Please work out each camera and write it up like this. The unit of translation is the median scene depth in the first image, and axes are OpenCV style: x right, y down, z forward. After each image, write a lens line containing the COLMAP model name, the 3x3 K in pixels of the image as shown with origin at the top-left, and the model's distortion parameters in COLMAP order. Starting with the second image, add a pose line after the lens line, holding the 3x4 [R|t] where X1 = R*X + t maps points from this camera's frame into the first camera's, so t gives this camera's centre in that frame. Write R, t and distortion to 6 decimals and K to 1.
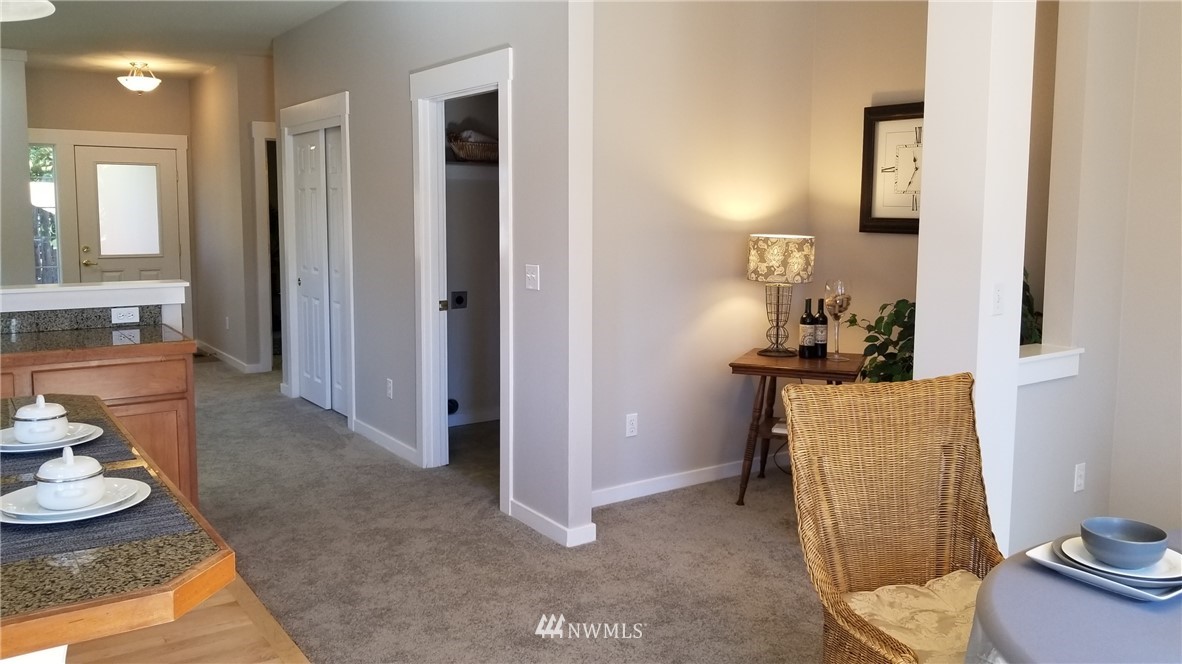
lens RADIAL K [[919.7, 0, 598.1], [0, 919.7, 304.6], [0, 0, 1]] dist [0.079856, -0.132108]
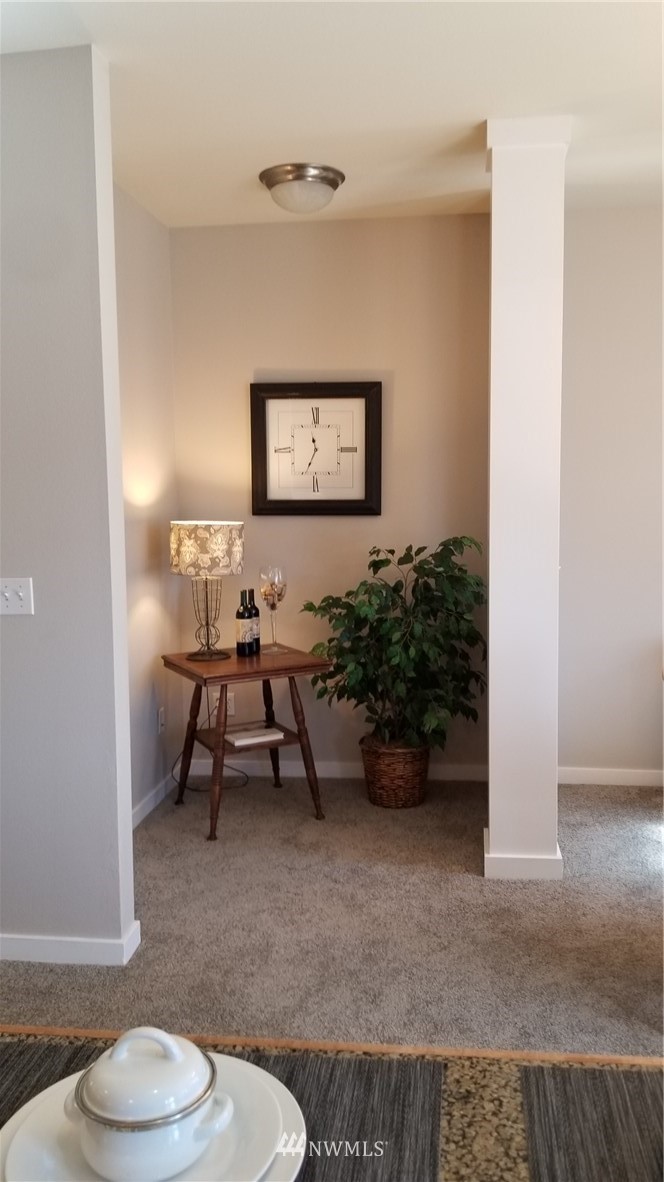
lens RADIAL K [[919.7, 0, 336.2], [0, 919.7, 570.5], [0, 0, 1]] dist [0.079856, -0.132108]
pose [[0.653407, -0.079802, 0.752788, -0.392451], [0.091073, 0.995492, 0.026482, -0.041615], [-0.751508, 0.051255, 0.657730, 0.339838]]
